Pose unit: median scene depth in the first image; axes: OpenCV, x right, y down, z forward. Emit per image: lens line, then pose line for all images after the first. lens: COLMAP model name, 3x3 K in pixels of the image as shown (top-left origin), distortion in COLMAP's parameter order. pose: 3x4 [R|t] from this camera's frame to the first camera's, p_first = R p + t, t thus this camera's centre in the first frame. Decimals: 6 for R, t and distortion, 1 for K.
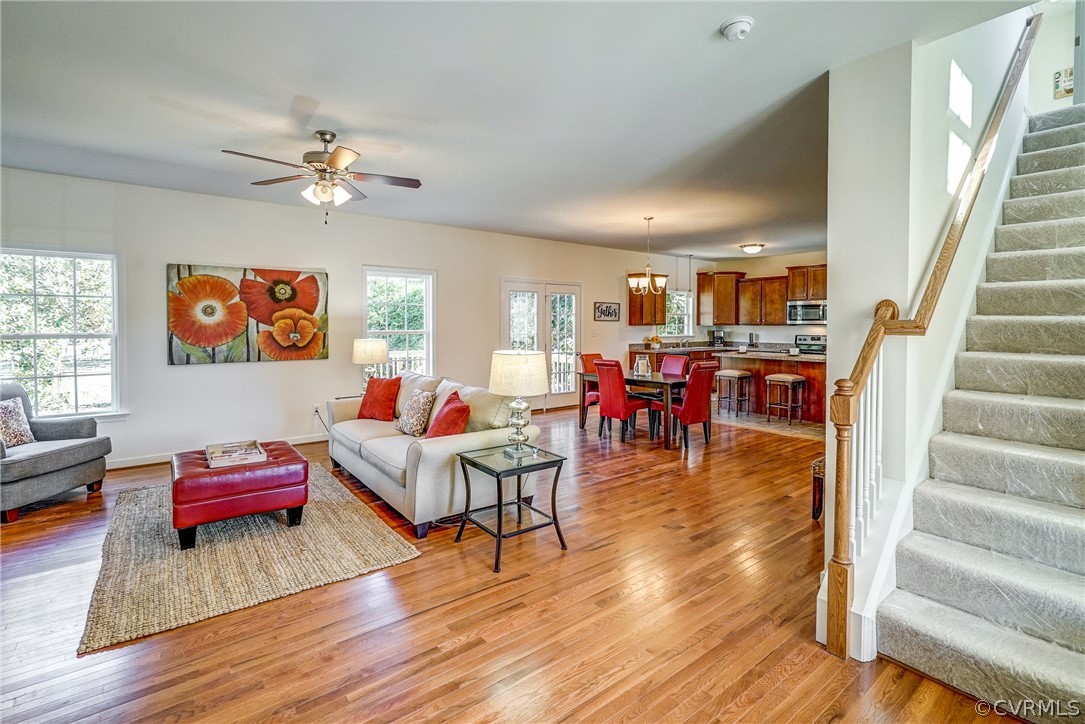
lens RADIAL K [[517.2, 0, 556.1], [0, 517.2, 323.2], [0, 0, 1]] dist [0.002233, -0.002896]
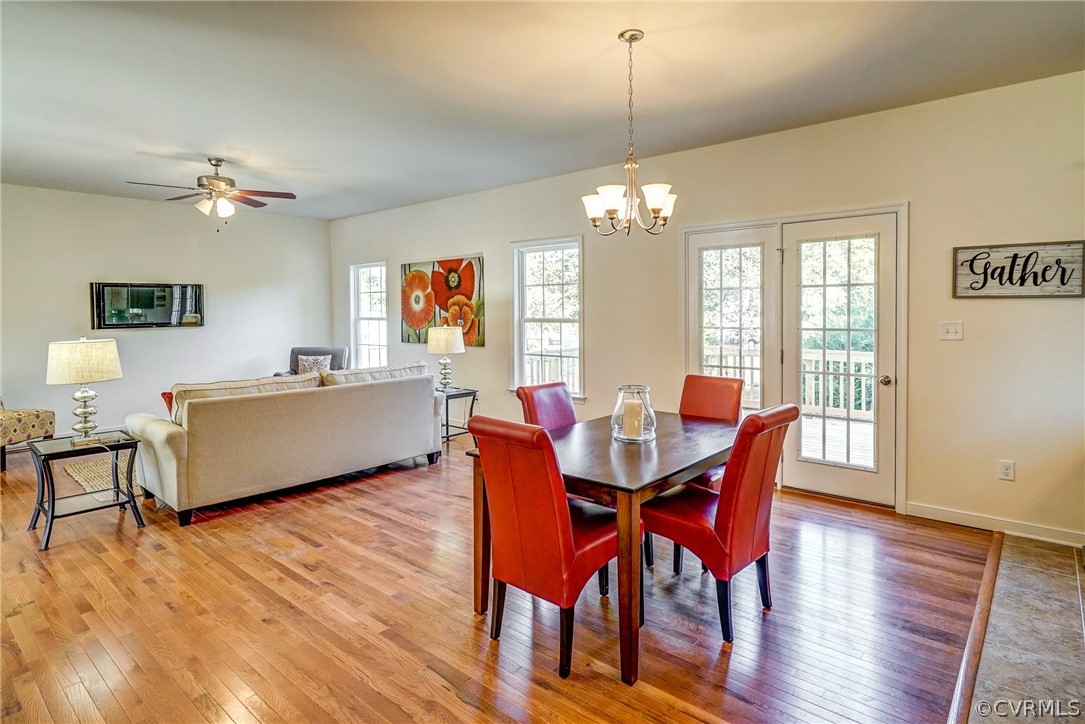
lens RADIAL K [[589.8, 0, 534.1], [0, 589.8, 317.6], [0, 0, 1]] dist [-0.000920, 0.002214]
pose [[0.153893, 0.009030, -0.988046, 0.524529], [0.004635, 0.999941, 0.009861, 0.003950], [0.988077, -0.006097, 0.153842, 0.741247]]
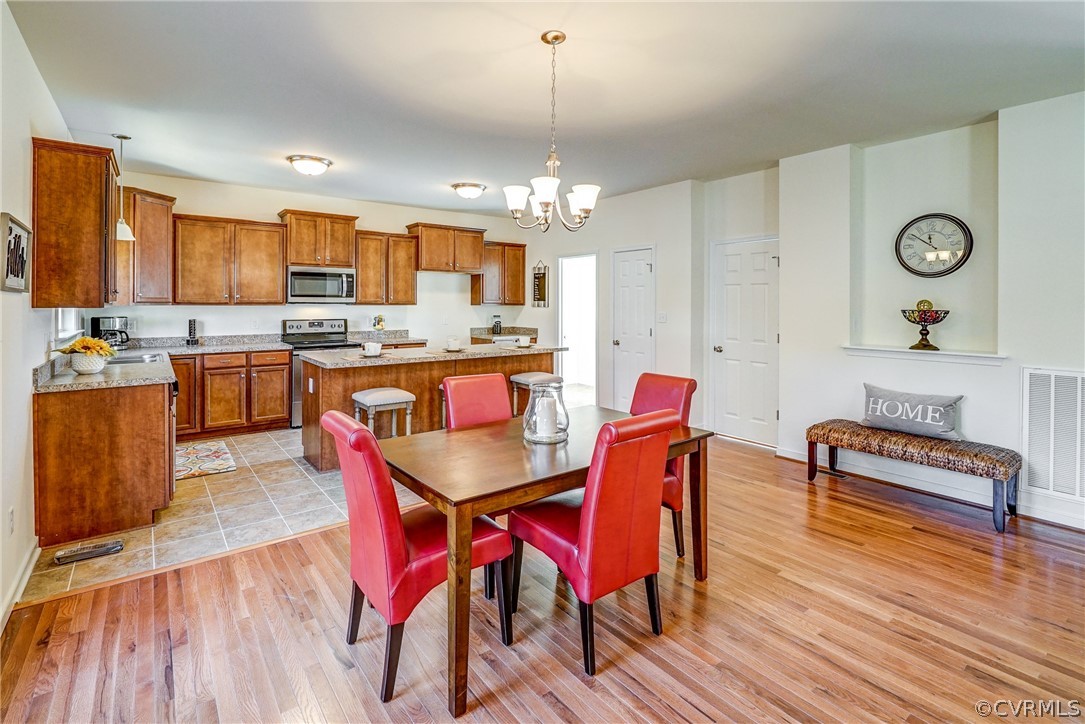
lens RADIAL K [[517.2, 0, 528.6], [0, 517.2, 302.7], [0, 0, 1]] dist [0.002233, -0.002896]
pose [[0.051514, -0.001831, 0.998671, -0.187142], [-0.001593, 0.999997, 0.001915, 0.000396], [-0.998671, -0.001689, 0.051511, 0.861771]]
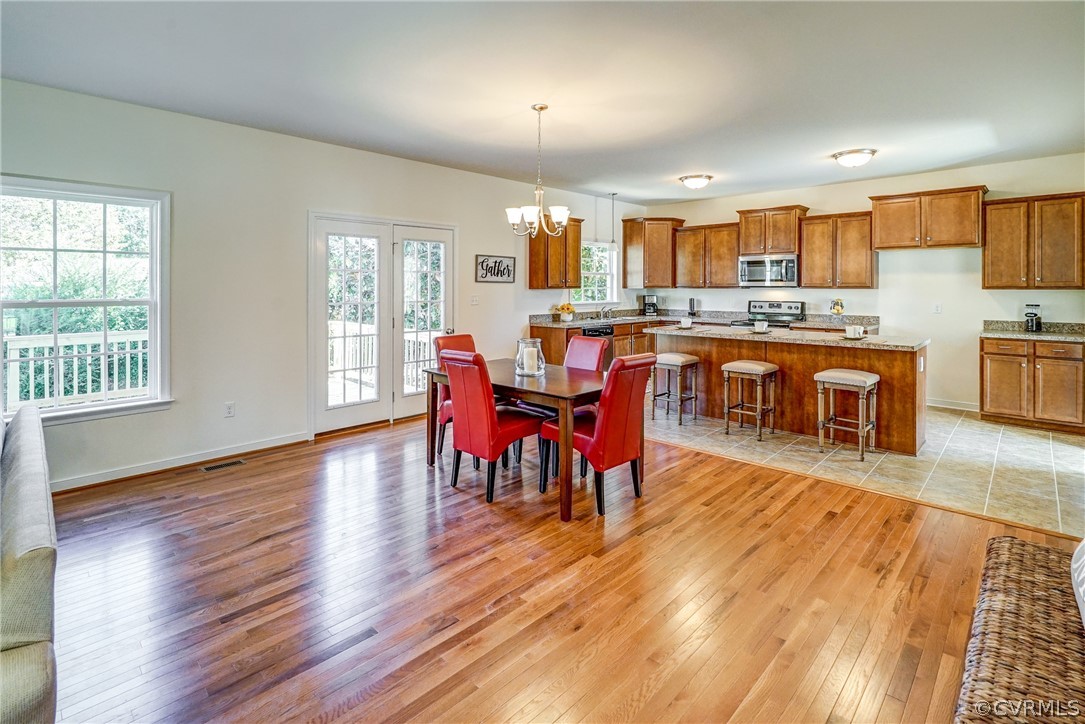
lens RADIAL K [[517.2, 0, 549.8], [0, 517.2, 284.2], [0, 0, 1]] dist [0.002233, -0.002896]
pose [[0.993199, -0.003070, 0.116389, 0.106743], [0.003690, 0.999980, -0.005117, 0.001825], [-0.116371, 0.005512, 0.993191, 0.356700]]
